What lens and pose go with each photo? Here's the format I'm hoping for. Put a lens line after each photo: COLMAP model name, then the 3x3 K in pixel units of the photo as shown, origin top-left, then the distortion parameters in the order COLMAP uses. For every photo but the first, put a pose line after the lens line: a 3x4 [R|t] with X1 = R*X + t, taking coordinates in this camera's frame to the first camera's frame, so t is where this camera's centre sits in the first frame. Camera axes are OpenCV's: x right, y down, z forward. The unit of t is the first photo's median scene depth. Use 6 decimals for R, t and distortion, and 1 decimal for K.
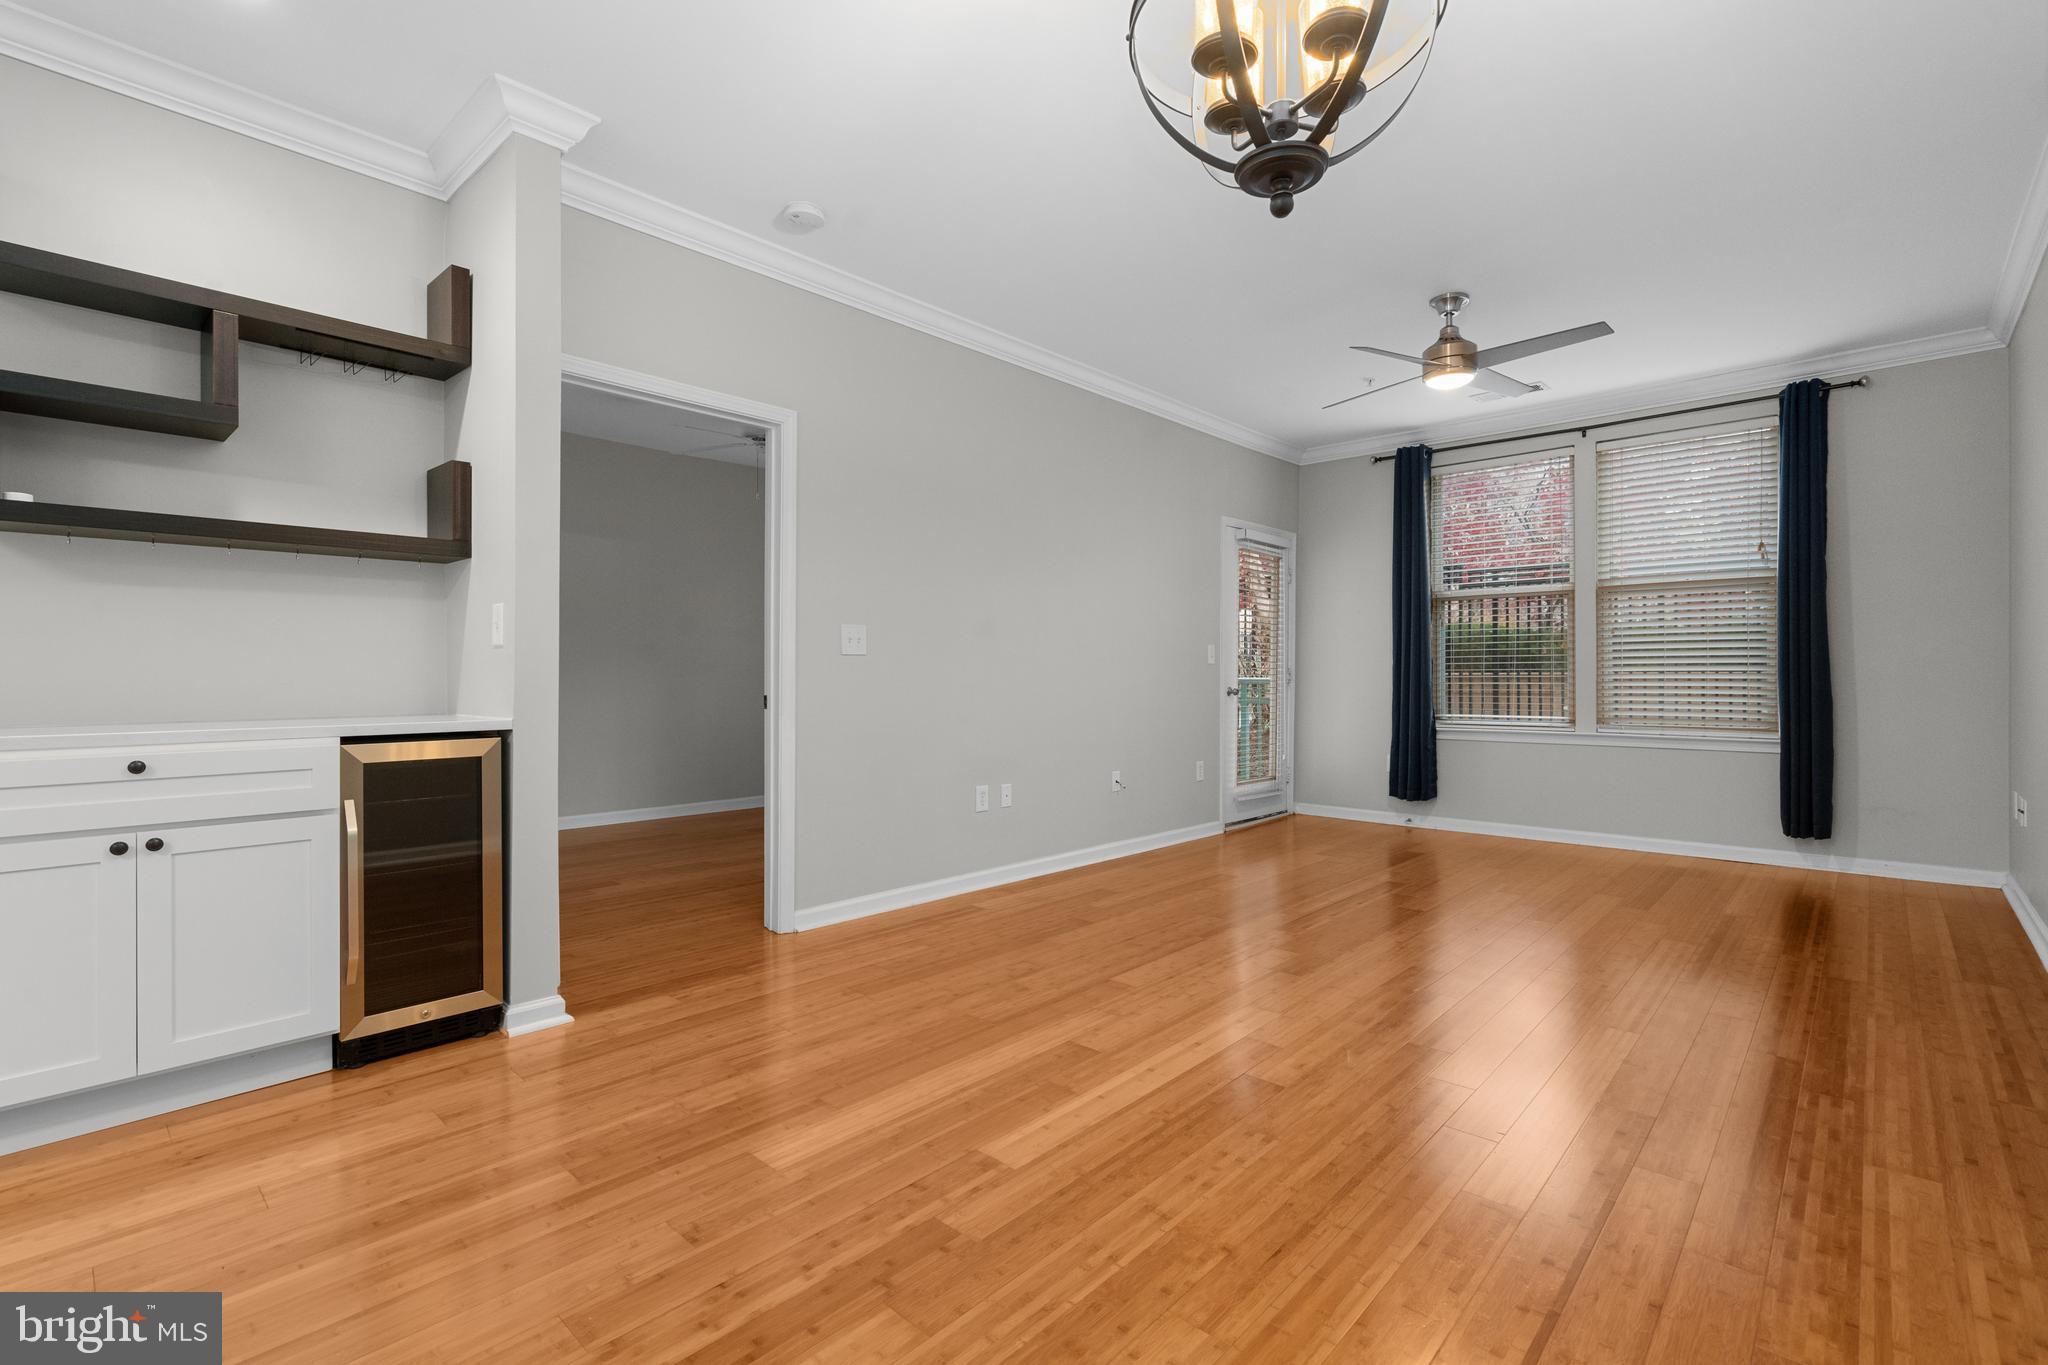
lens RADIAL K [[922.5, 0, 1033.5], [0, 922.5, 677.1], [0, 0, 1]] dist [-0.006641, 0.002608]
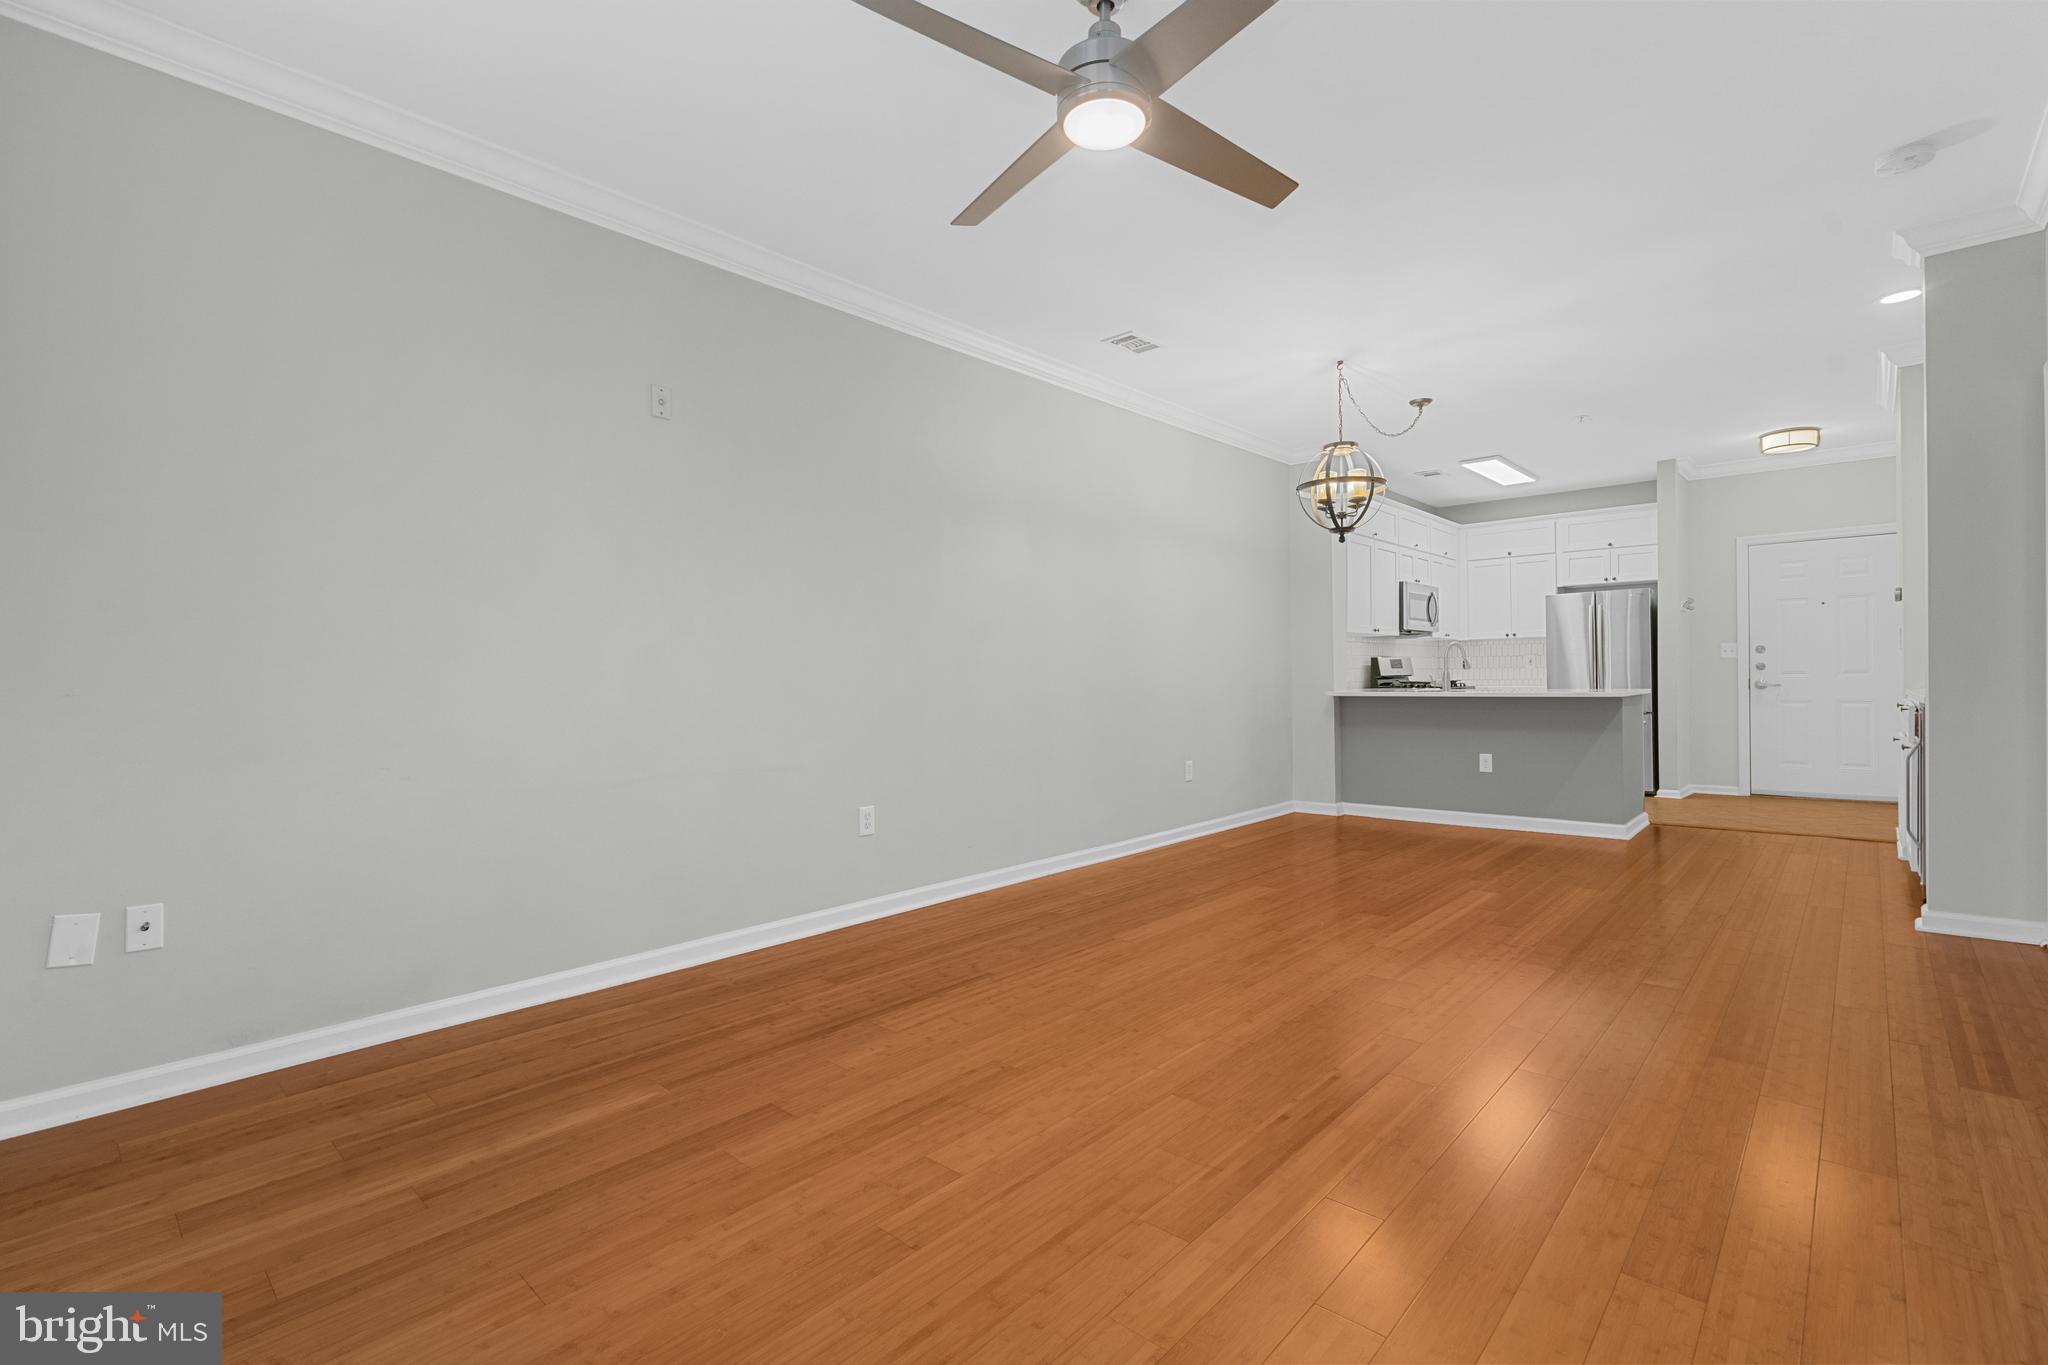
lens RADIAL K [[922.5, 0, 1026.0], [0, 922.5, 683.0], [0, 0, 1]] dist [-0.006641, 0.002608]
pose [[-0.999909, 0.013414, -0.001520, 0.795567], [0.013402, 0.999879, 0.007882, -0.004839], [0.001625, 0.007861, -0.999968, 2.417507]]
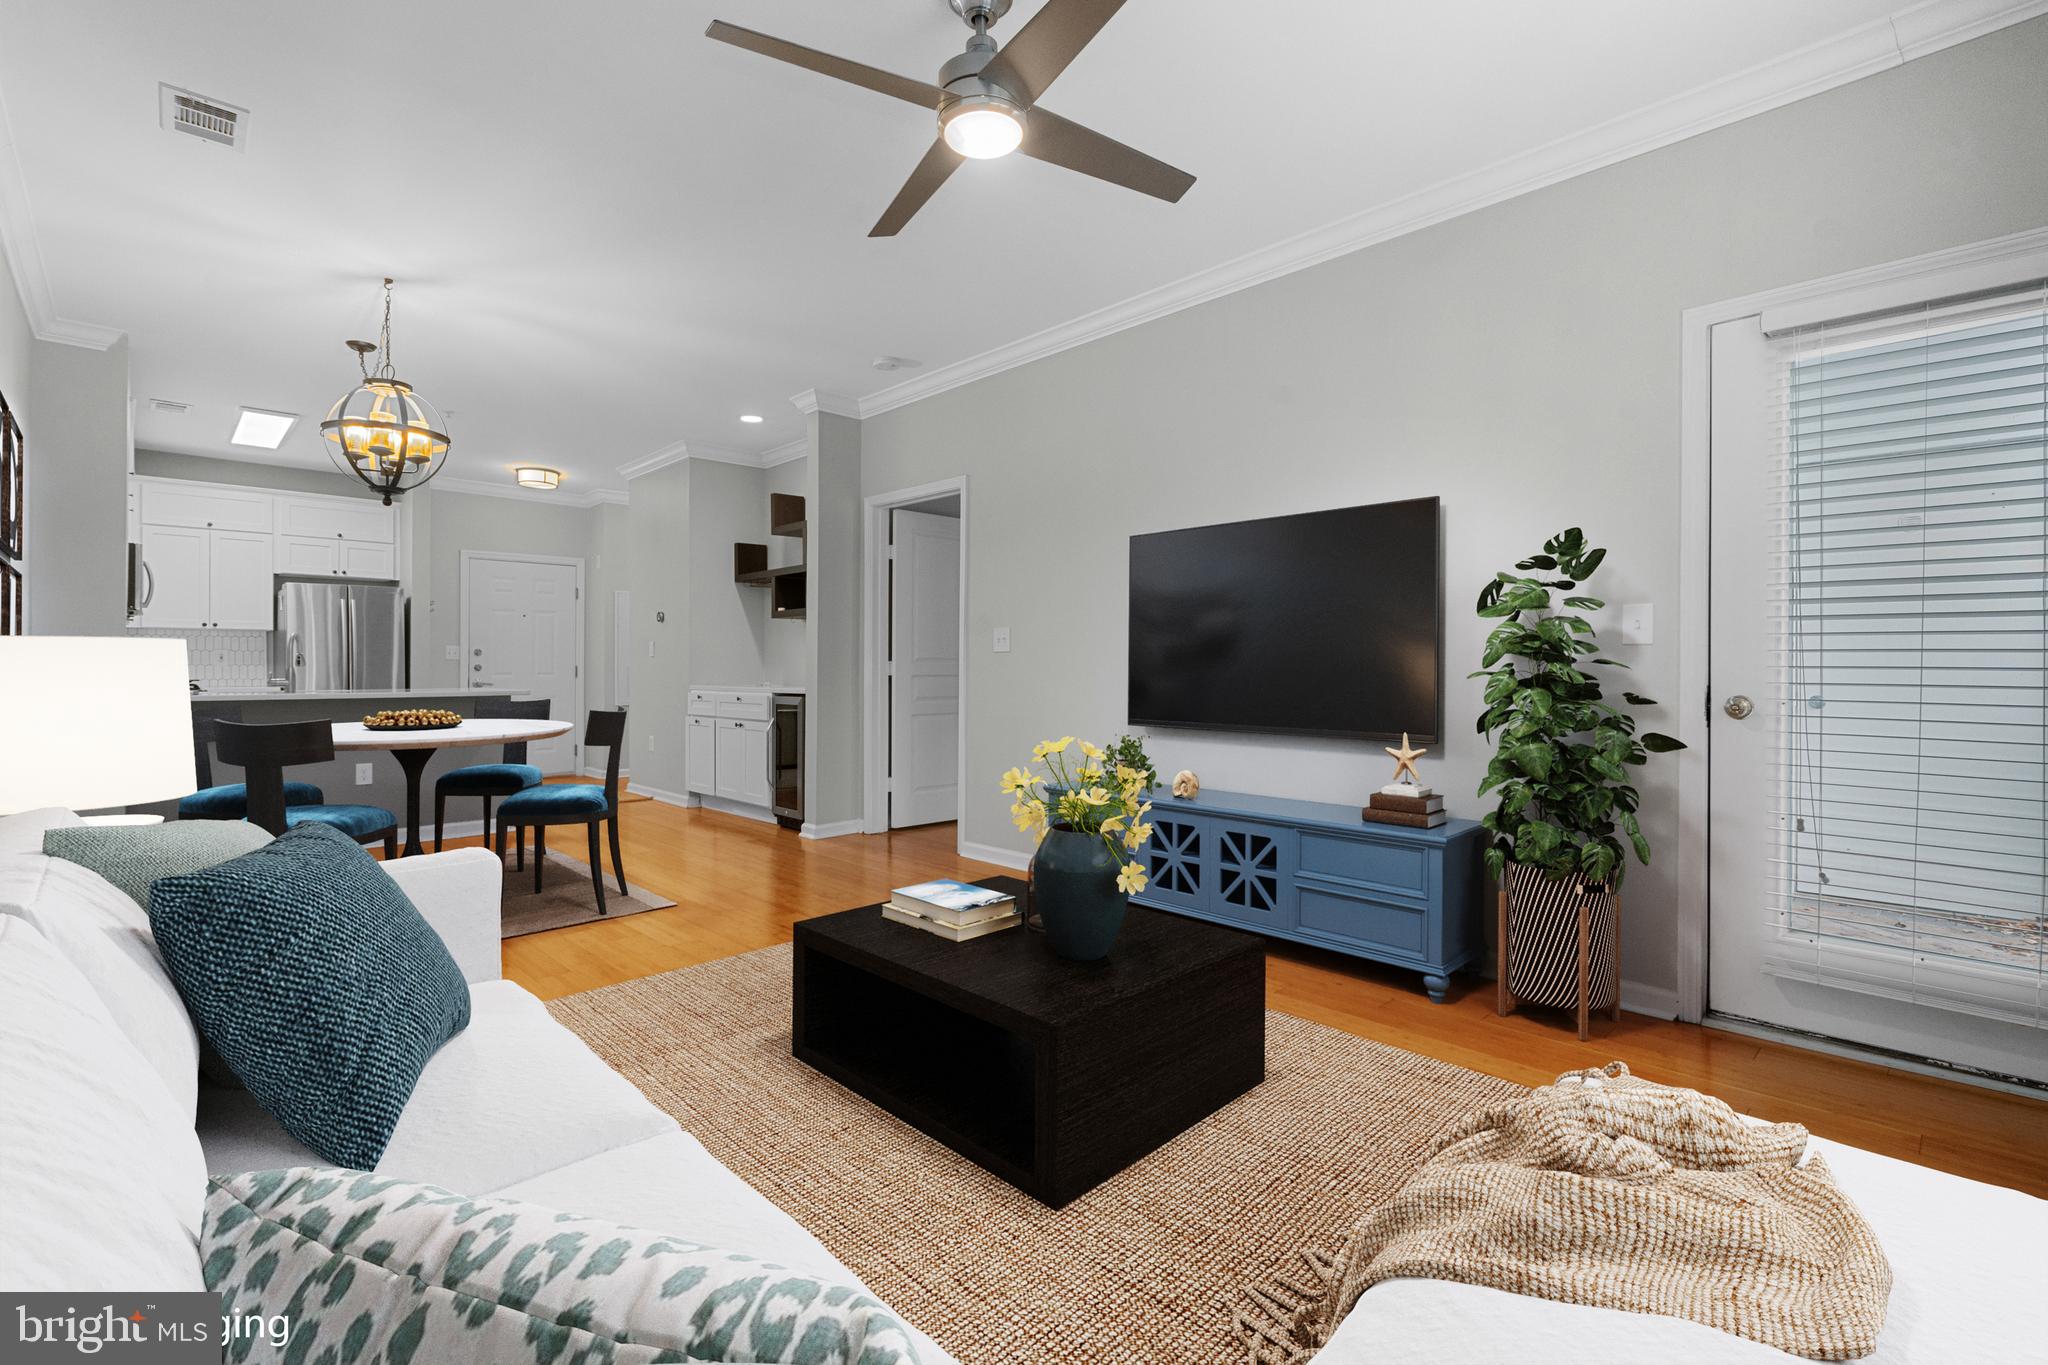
lens RADIAL K [[922.5, 0, 1017.8], [0, 922.5, 668.3], [0, 0, 1]] dist [-0.006641, 0.002608]
pose [[-0.065385, -0.000199, -0.997860, 1.572772], [-0.000819, 1.000000, -0.000146, -0.002558], [0.997860, 0.000807, -0.065385, 1.662002]]
